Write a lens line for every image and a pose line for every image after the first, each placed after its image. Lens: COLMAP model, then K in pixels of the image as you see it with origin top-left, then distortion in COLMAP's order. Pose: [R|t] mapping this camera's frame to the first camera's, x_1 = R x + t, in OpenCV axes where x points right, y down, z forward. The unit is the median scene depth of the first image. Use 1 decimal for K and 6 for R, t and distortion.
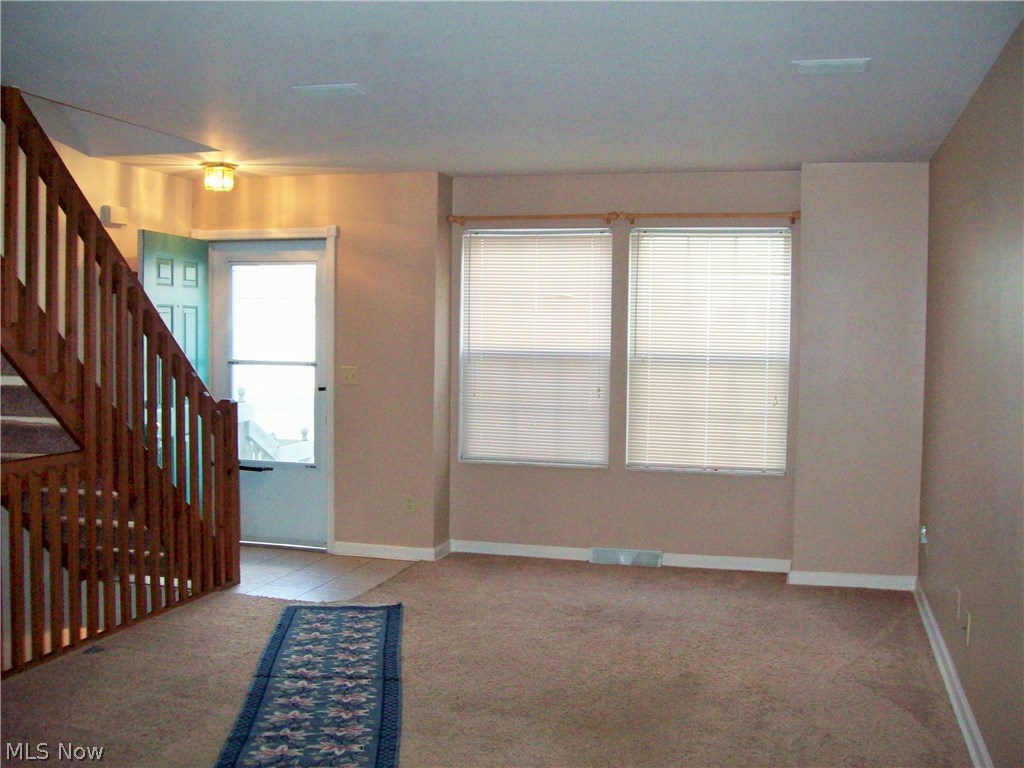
lens RADIAL K [[1100.6, 0, 512.0], [0, 1100.6, 384.0], [0, 0, 1]] dist [-0.189544, 0.120613]
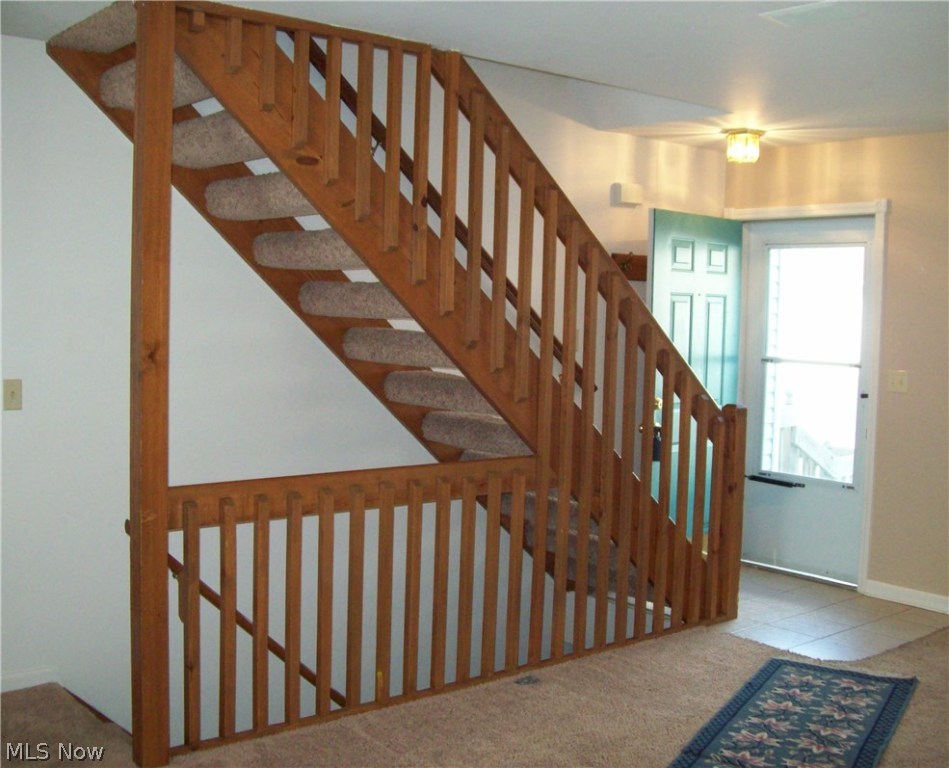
lens RADIAL K [[1081.9, 0, 474.5], [0, 1081.9, 384.0], [0, 0, 1]] dist [-0.197882, 0.212051]
pose [[0.811526, 0.045620, -0.582533, 0.065747], [-0.039832, 0.998948, 0.022742, -0.013157], [0.582957, 0.004747, 0.812489, 0.207577]]
